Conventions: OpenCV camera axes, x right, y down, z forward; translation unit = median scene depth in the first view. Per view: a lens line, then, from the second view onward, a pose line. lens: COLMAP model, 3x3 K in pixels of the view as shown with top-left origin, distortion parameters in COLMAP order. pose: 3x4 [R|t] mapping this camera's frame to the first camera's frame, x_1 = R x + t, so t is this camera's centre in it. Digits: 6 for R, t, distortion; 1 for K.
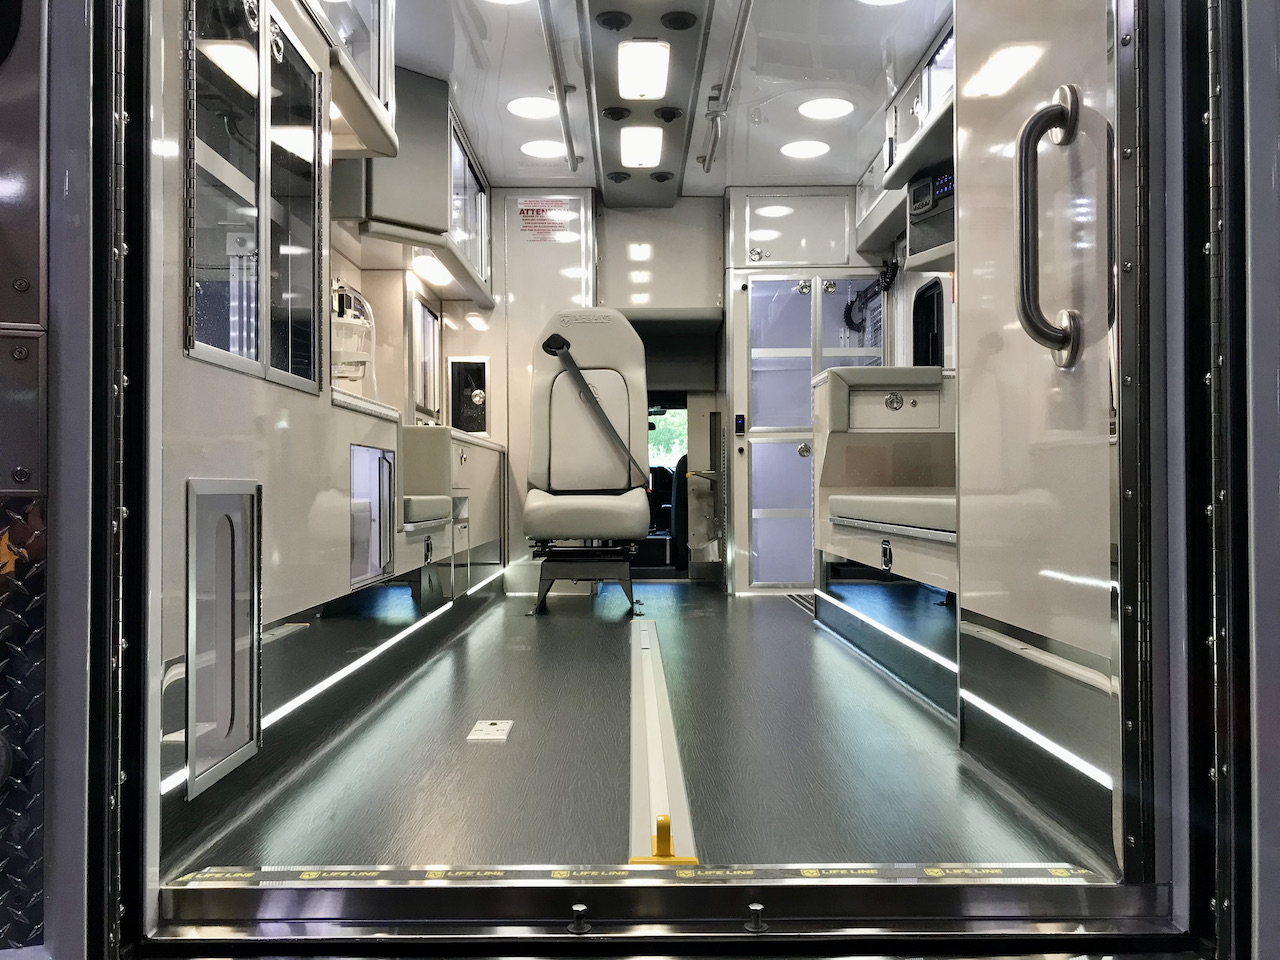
lens RADIAL K [[1048.0, 0, 640.0], [0, 1048.0, 480.0], [0, 0, 1]] dist [0.089268, -0.126029]
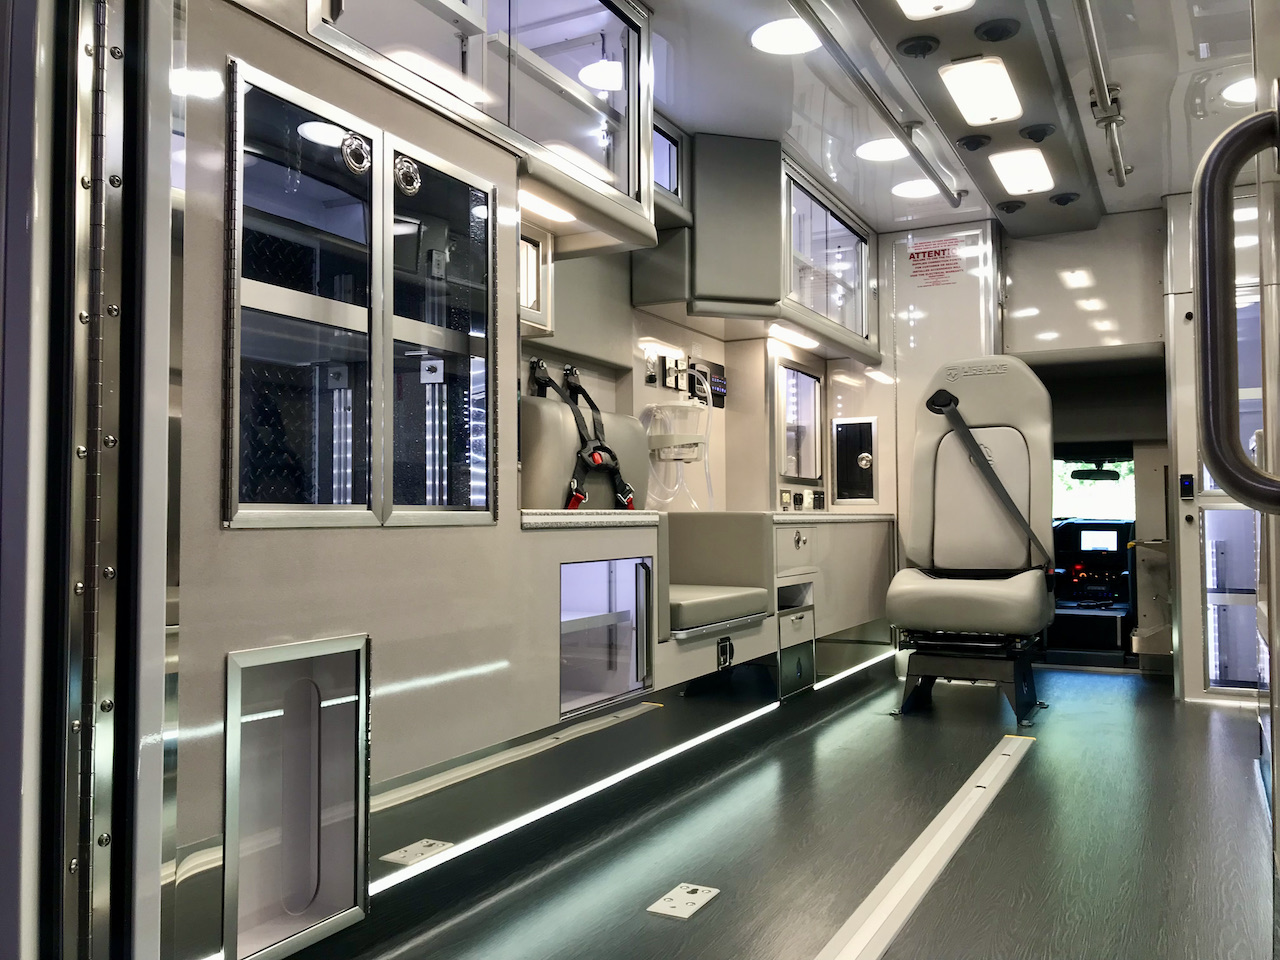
lens RADIAL K [[1051.2, 0, 640.0], [0, 1051.2, 480.0], [0, 0, 1]] dist [0.077008, -0.137942]
pose [[0.880216, -0.015943, -0.474305, 0.135152], [0.004571, 0.999674, -0.025118, -0.048112], [0.474551, 0.019941, 0.880002, 0.109322]]
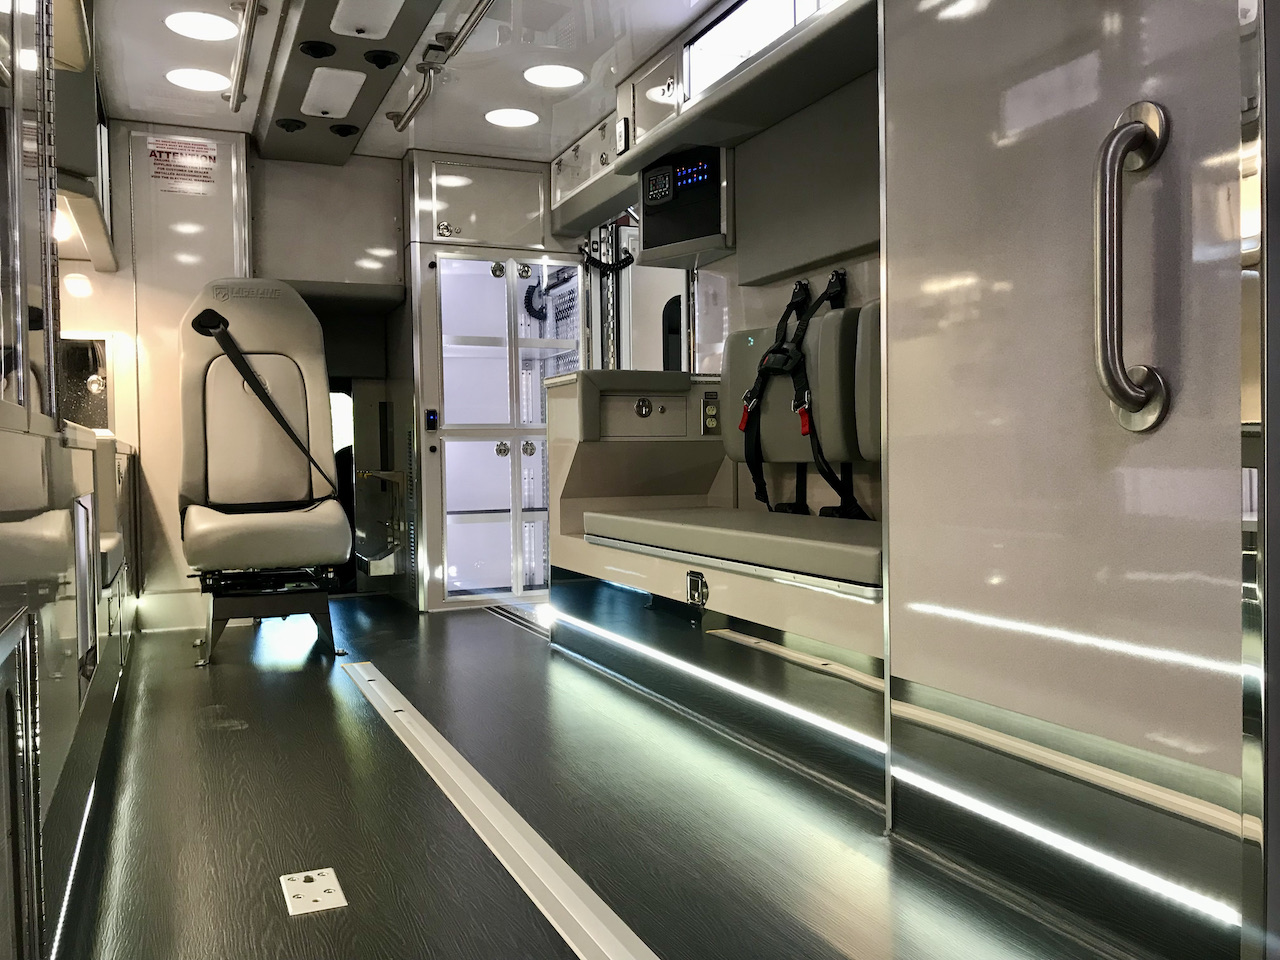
lens RADIAL K [[1047.5, 0, 640.0], [0, 1047.5, 480.0], [0, 0, 1]] dist [0.092553, -0.227391]
pose [[0.916997, -0.019233, 0.398429, -0.117269], [0.006916, 0.999453, 0.032328, -0.036414], [-0.398833, -0.026889, 0.916629, 0.135907]]
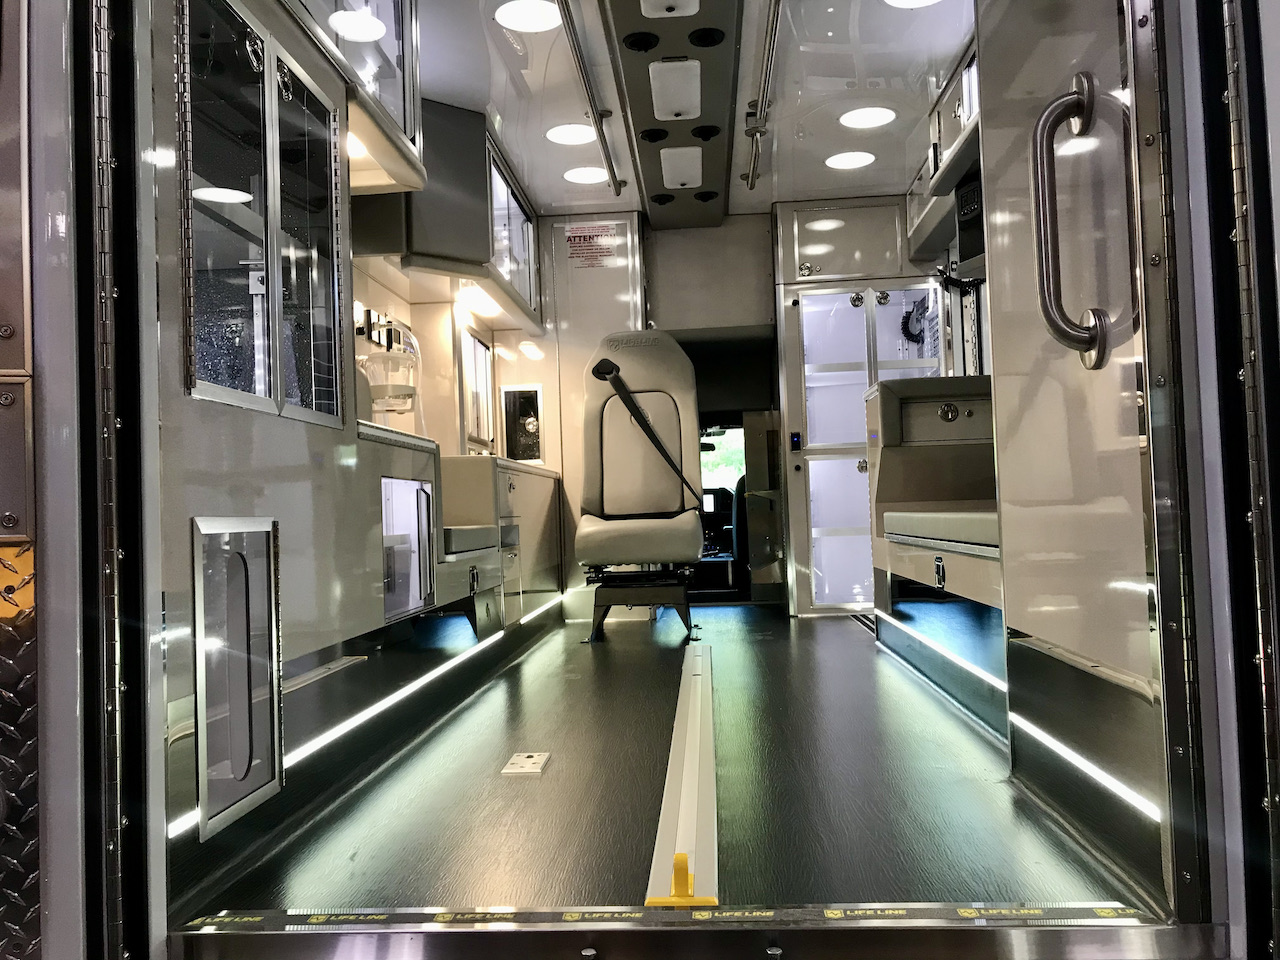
lens RADIAL K [[1048.0, 0, 640.0], [0, 1048.0, 480.0], [0, 0, 1]] dist [0.089268, -0.126029]
pose [[0.996806, -0.034576, -0.071988, 0.023634], [0.033015, 0.999196, -0.022763, -0.000101], [0.072717, 0.020314, 0.997146, 0.012381]]
